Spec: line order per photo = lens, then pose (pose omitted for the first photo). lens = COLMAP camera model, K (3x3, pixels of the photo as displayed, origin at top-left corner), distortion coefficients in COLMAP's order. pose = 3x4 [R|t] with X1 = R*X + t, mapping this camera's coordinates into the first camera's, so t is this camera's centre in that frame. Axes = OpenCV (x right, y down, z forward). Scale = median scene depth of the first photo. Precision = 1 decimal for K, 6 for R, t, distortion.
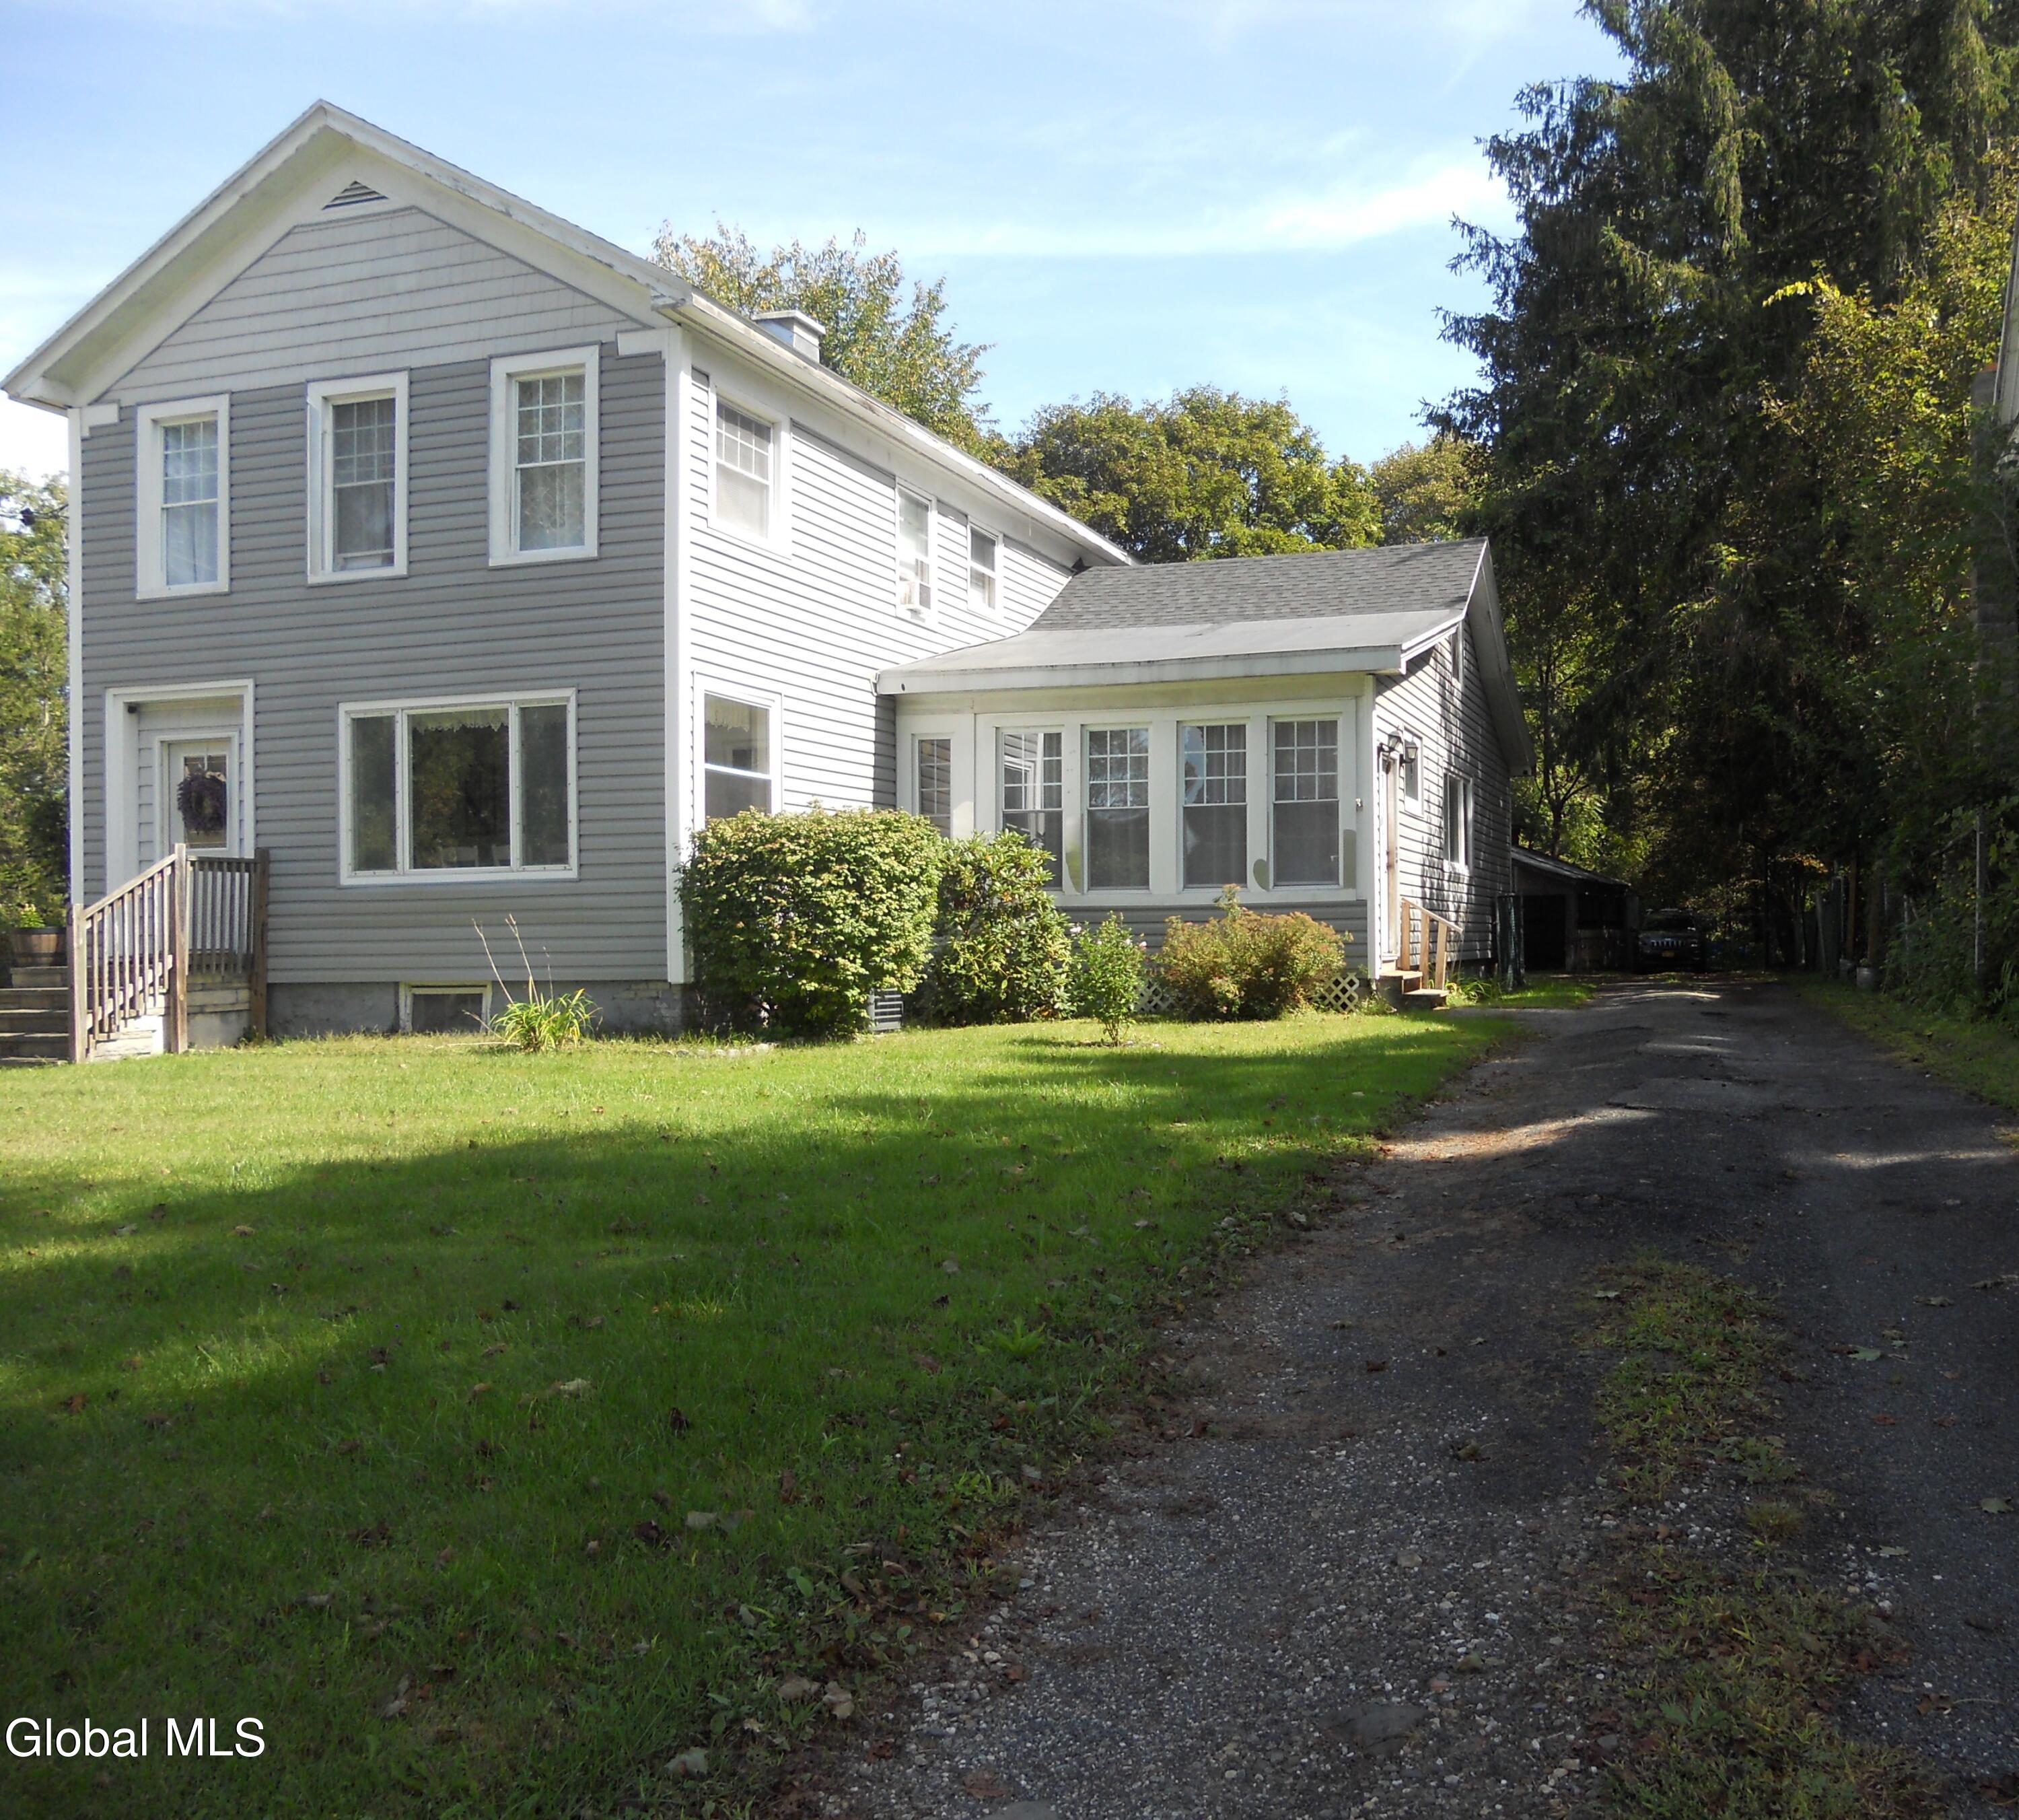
lens RADIAL K [[1997.1, 0, 1009.5], [0, 1997.1, 910.0], [0, 0, 1]] dist [-0.001562, -0.001463]
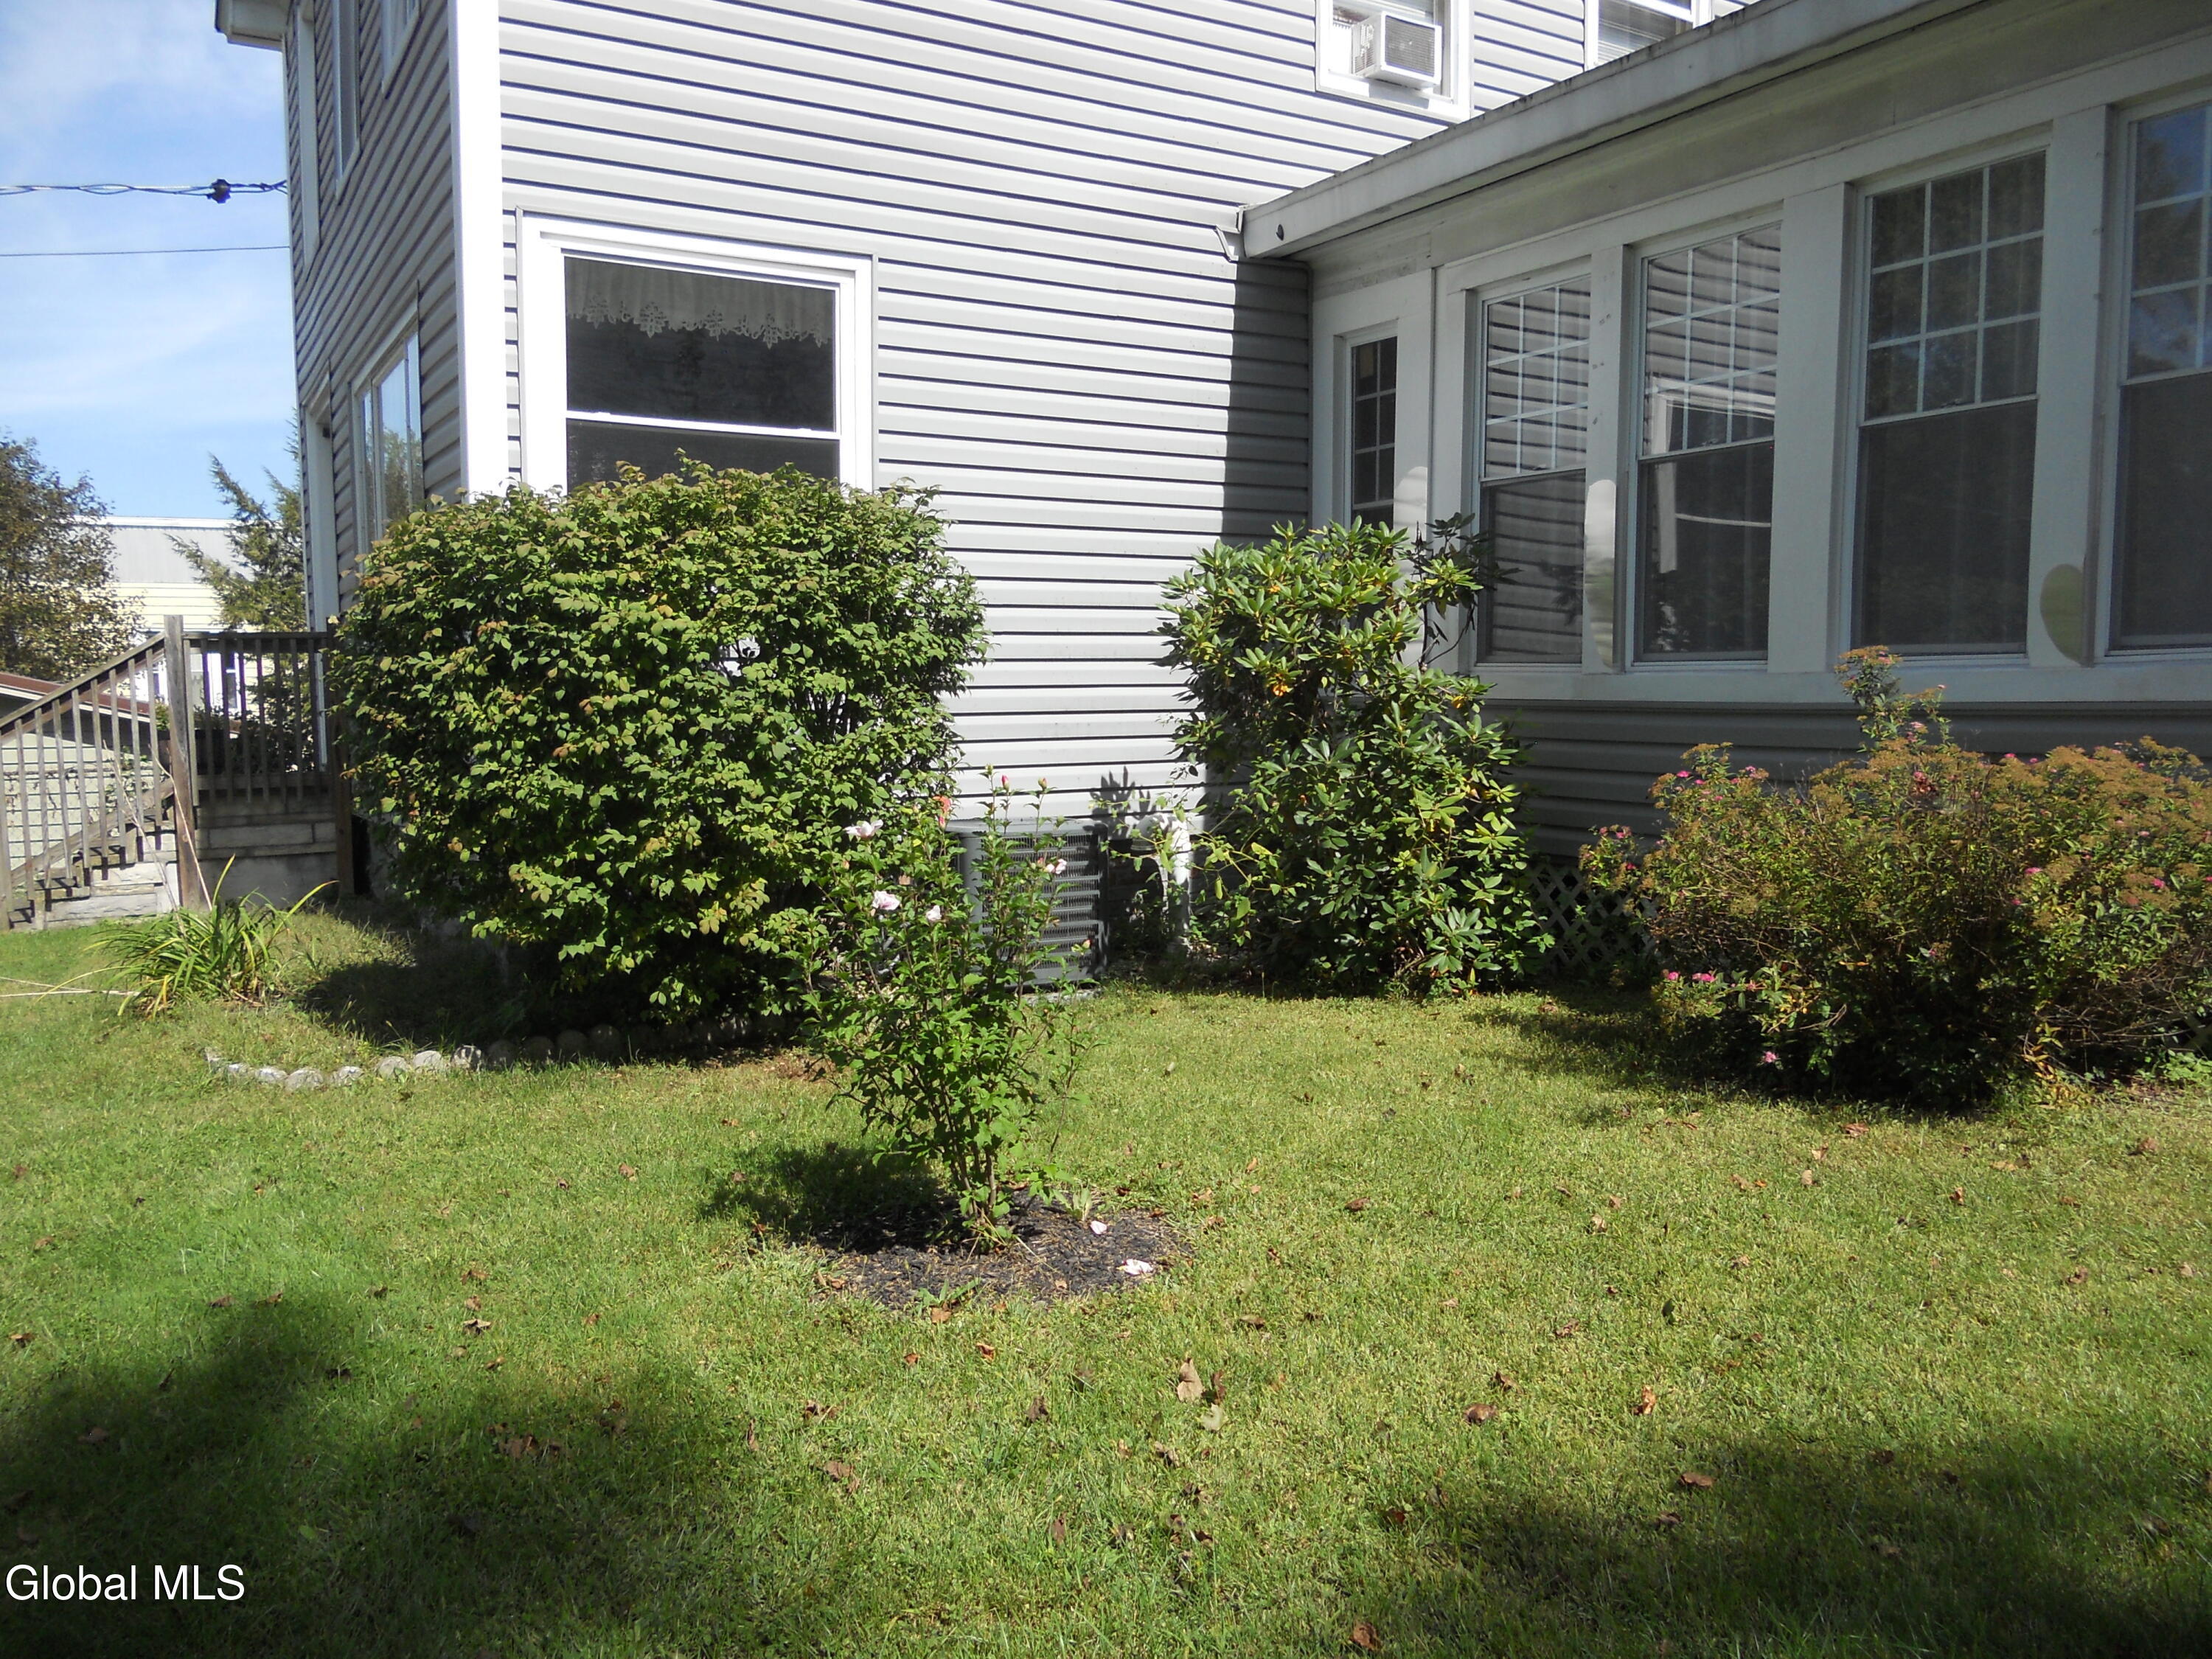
lens RADIAL K [[1662.7, 0, 1103.3], [0, 1662.7, 800.2], [0, 0, 1]] dist [-0.003016, -0.000833]
pose [[0.772500, 0.043087, -0.633551, 0.176689], [0.011048, 0.996632, 0.081250, -0.011097], [0.634919, -0.069766, 0.769423, 0.698689]]
